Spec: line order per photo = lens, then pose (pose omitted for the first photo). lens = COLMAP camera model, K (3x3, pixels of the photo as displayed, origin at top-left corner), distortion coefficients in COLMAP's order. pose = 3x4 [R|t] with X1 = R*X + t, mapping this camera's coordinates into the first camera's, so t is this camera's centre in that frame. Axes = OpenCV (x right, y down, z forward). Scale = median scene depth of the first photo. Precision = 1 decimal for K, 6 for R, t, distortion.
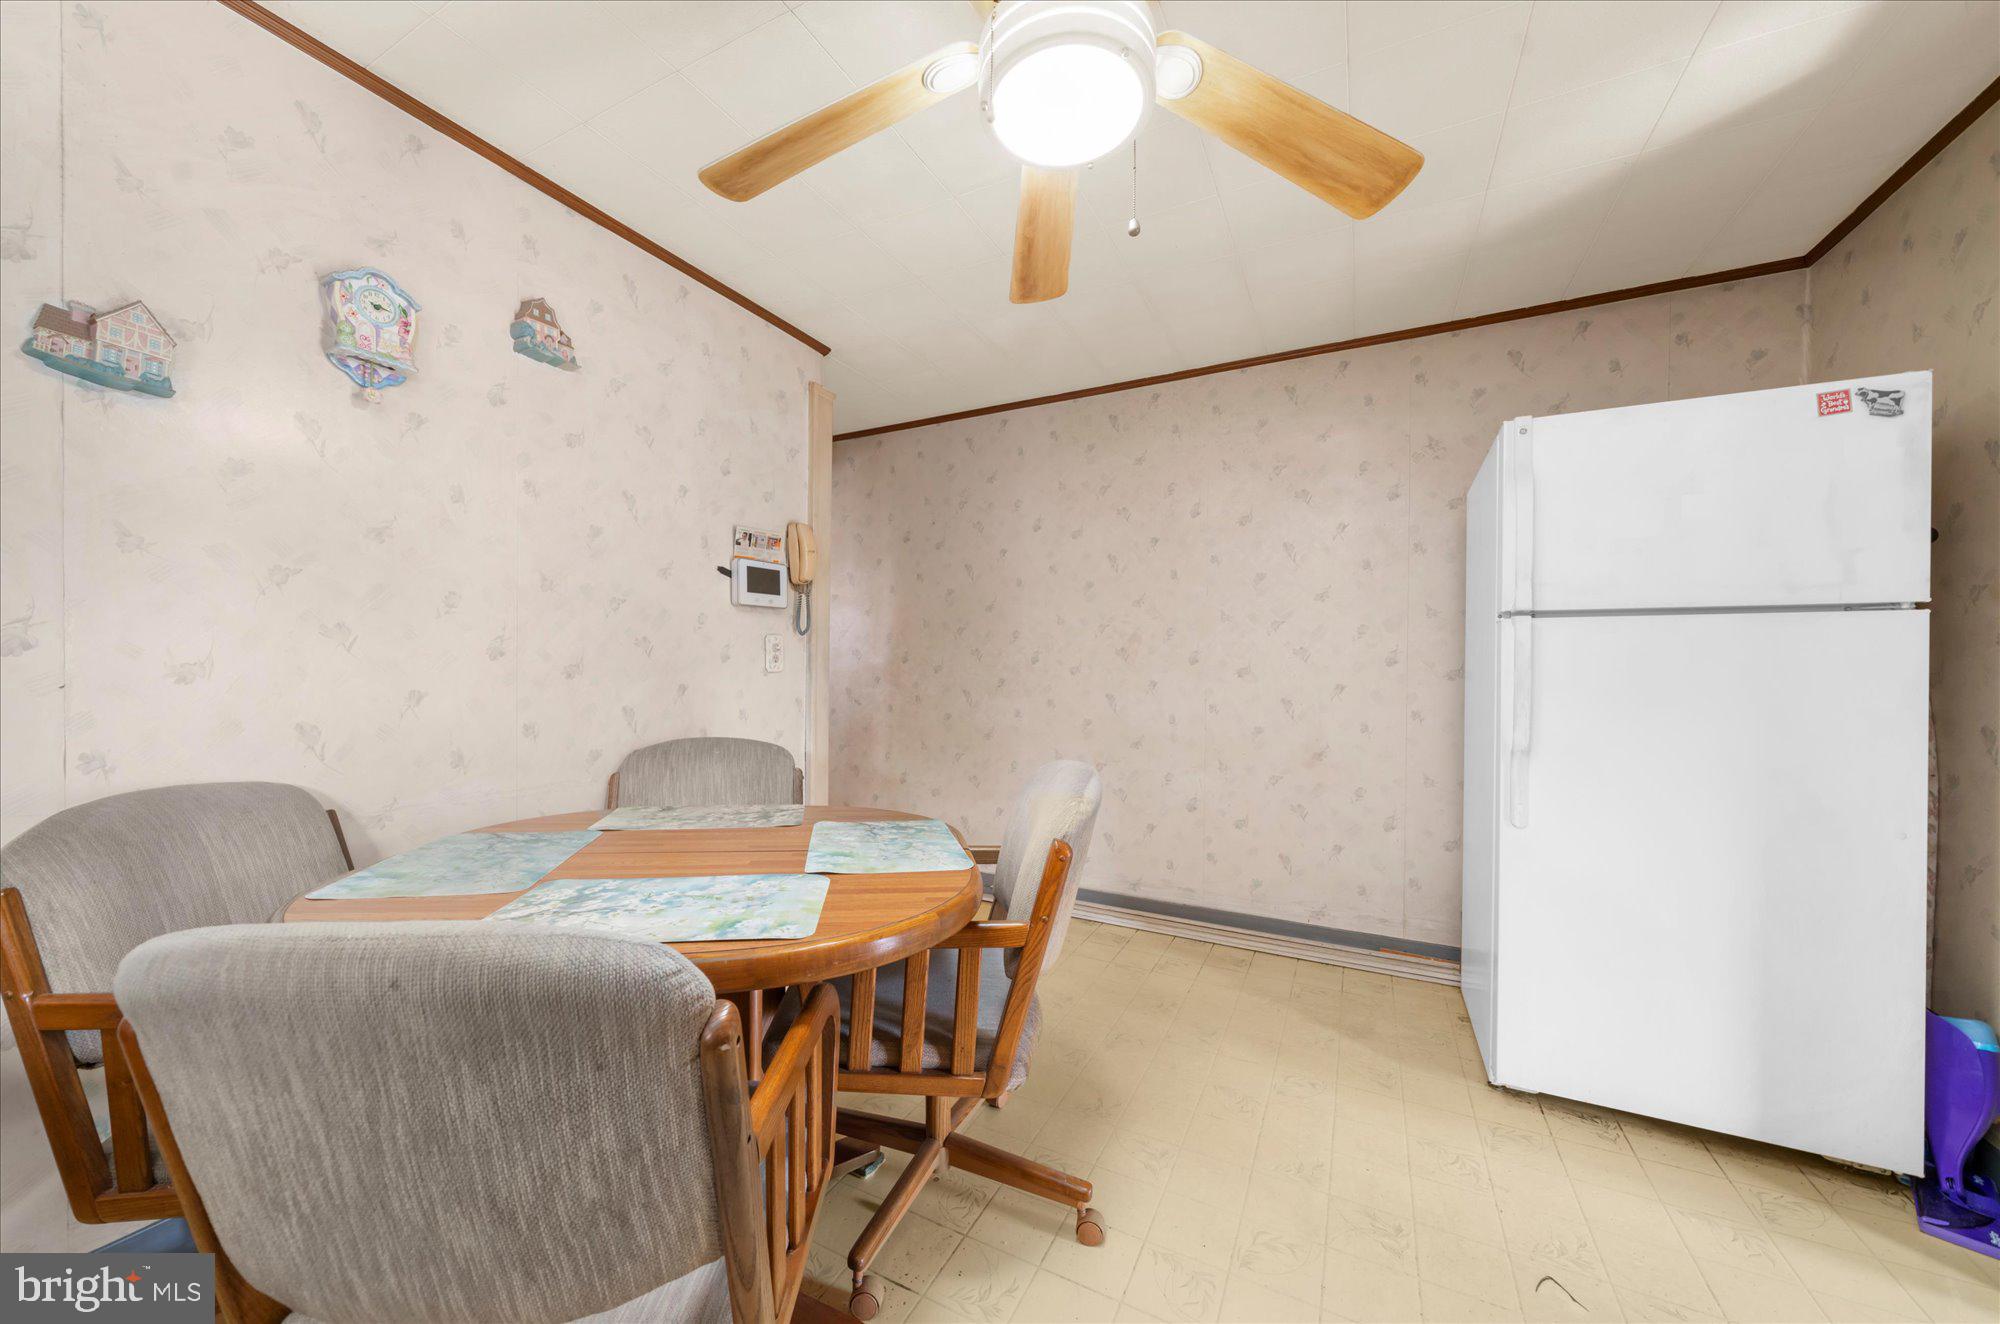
lens RADIAL K [[727.7, 0, 981.3], [0, 727.7, 680.4], [0, 0, 1]] dist [-0.014413, 0.000360]
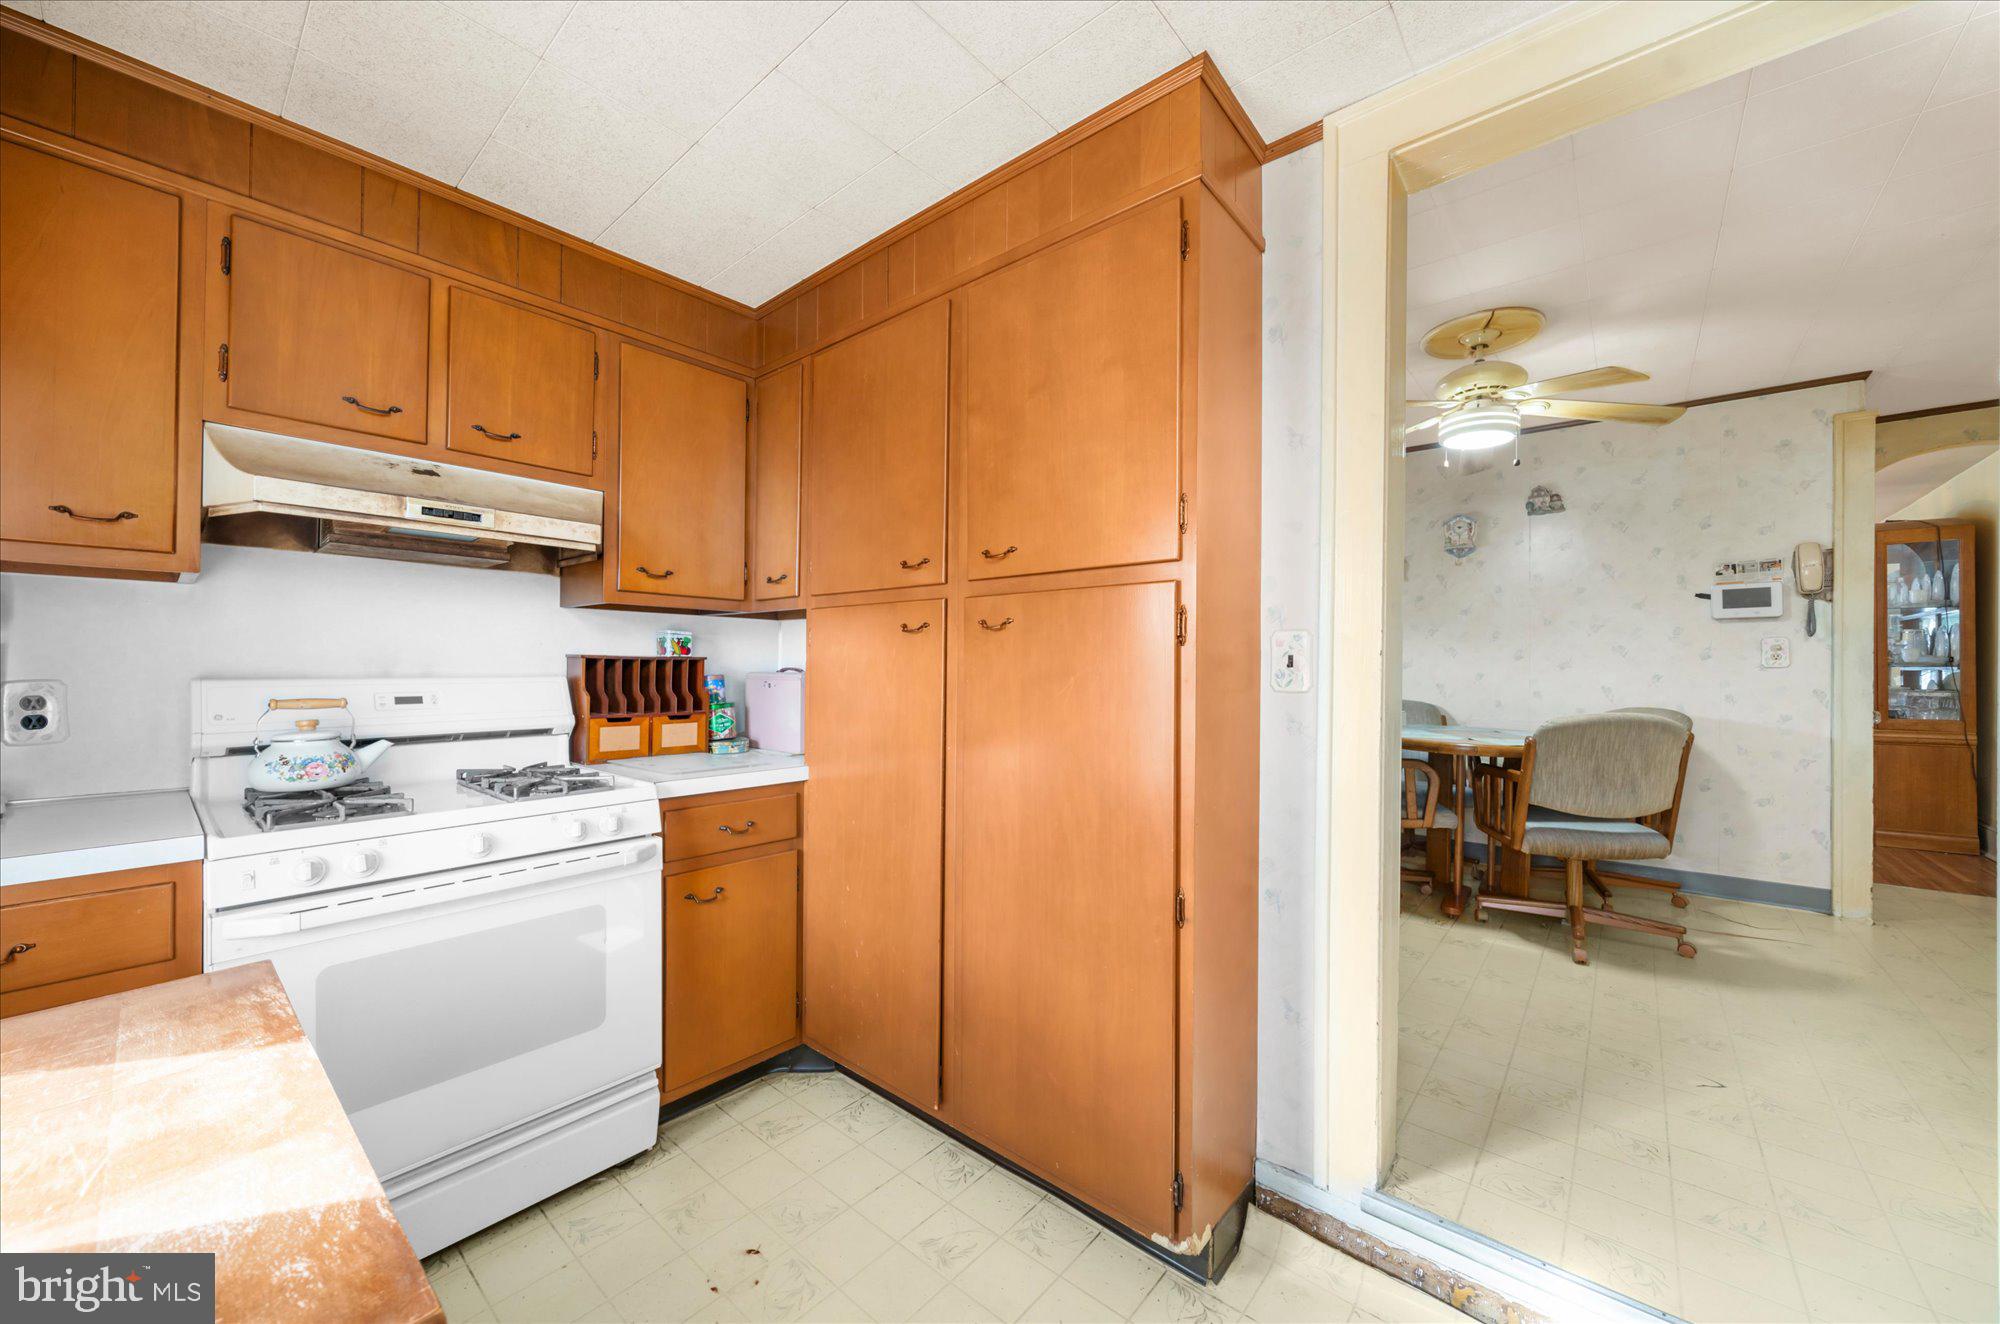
lens RADIAL K [[727.7, 0, 980.8], [0, 727.7, 664.5], [0, 0, 1]] dist [-0.014413, 0.000360]
pose [[-0.261528, -0.008295, -0.965160, 1.704949], [-0.023200, 0.999728, -0.002306, 0.024369], [0.964917, 0.021788, -0.261650, 0.004372]]
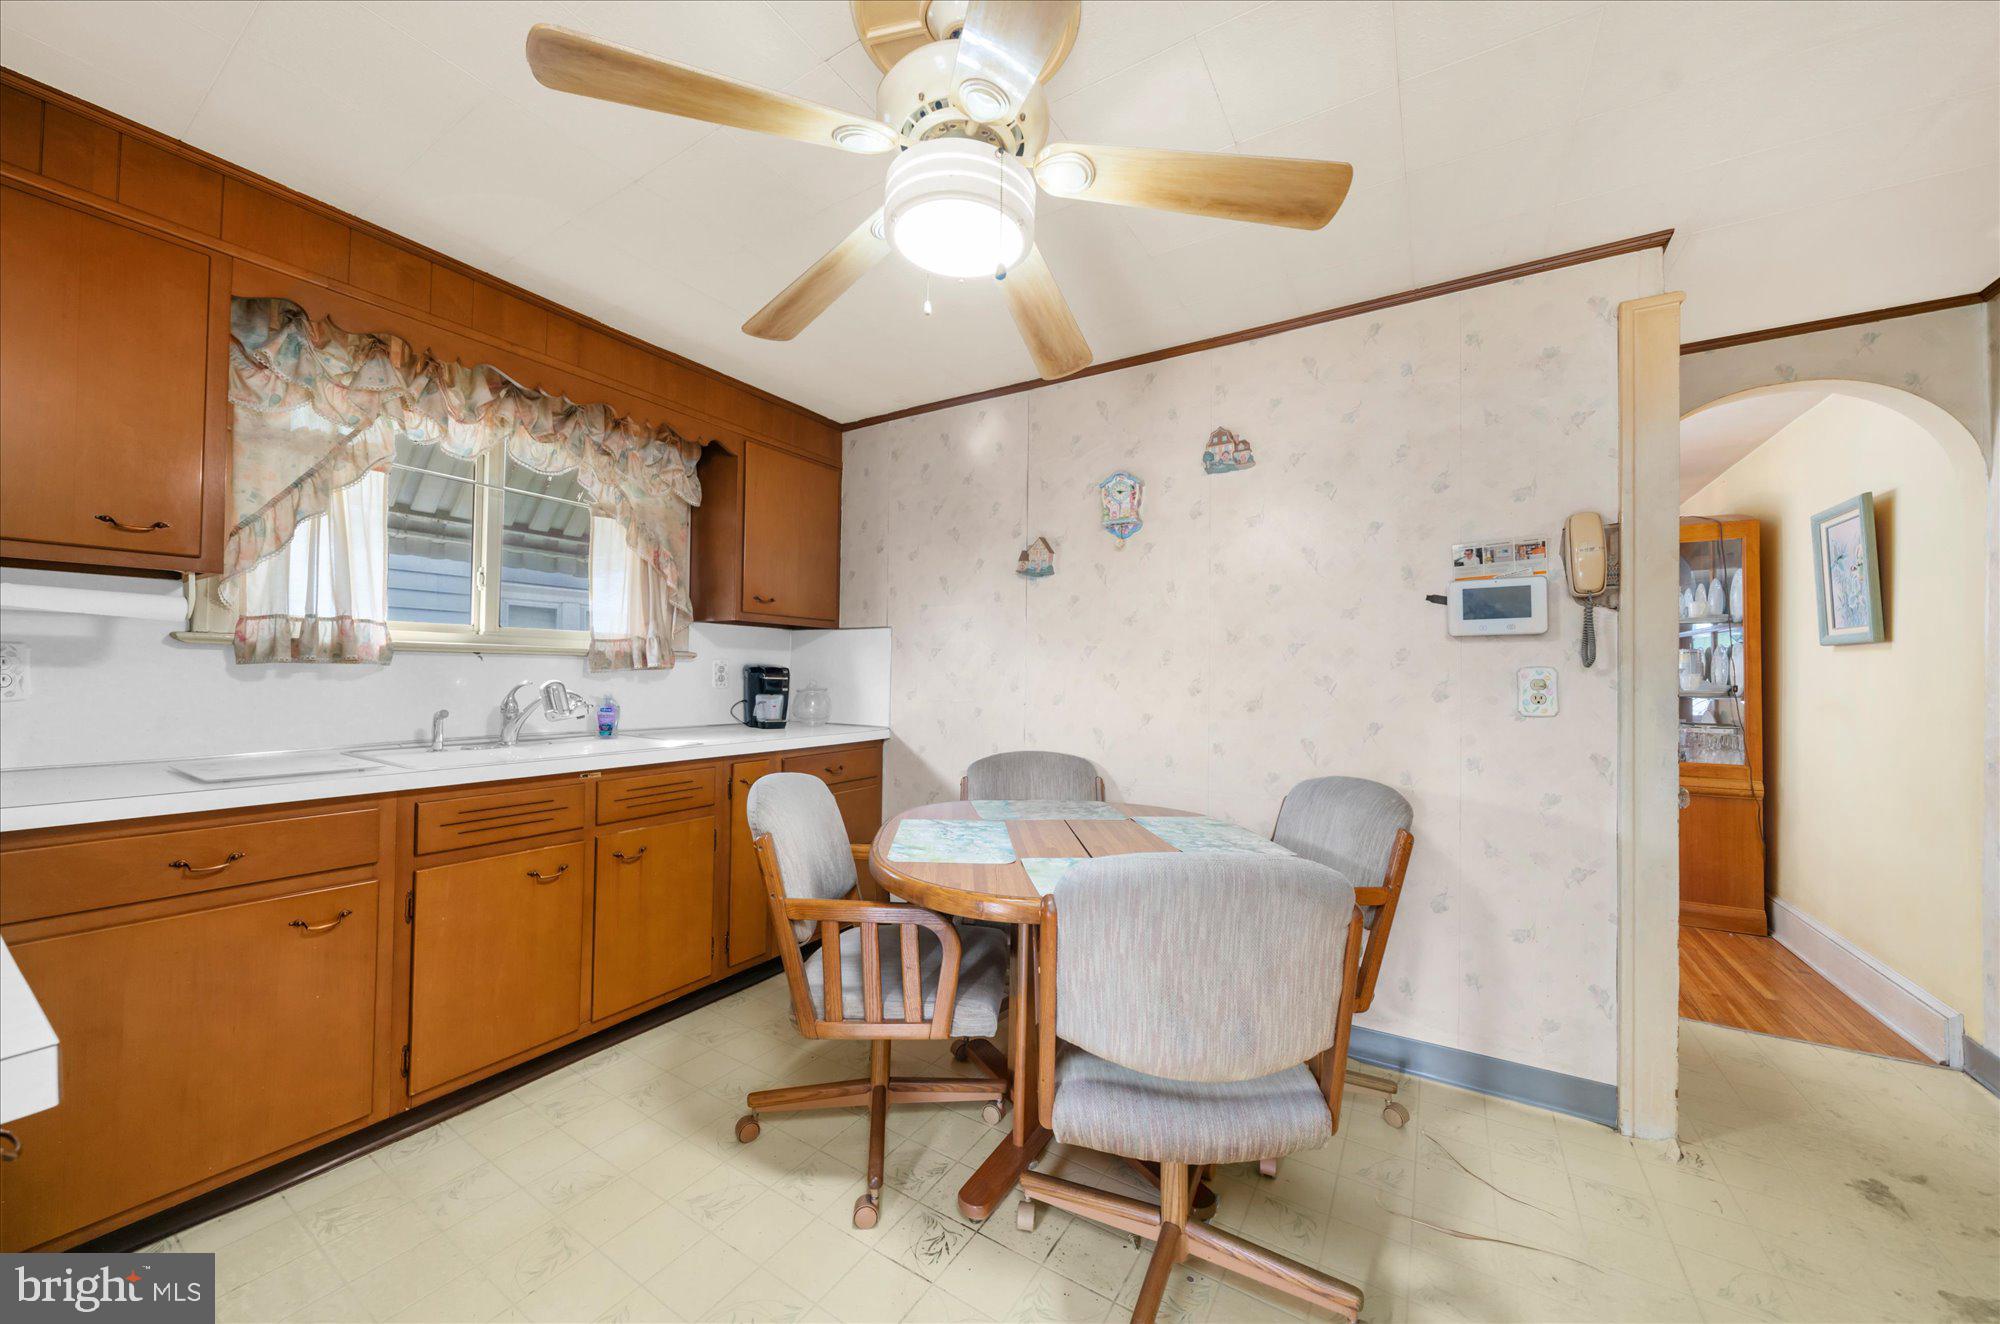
lens RADIAL K [[727.7, 0, 968.4], [0, 727.7, 665.4], [0, 0, 1]] dist [-0.014413, 0.000360]
pose [[-0.105114, -0.016017, -0.994331, 0.732215], [-0.025712, 0.999580, -0.013384, -0.053160], [0.994128, 0.024159, -0.105482, 0.647890]]
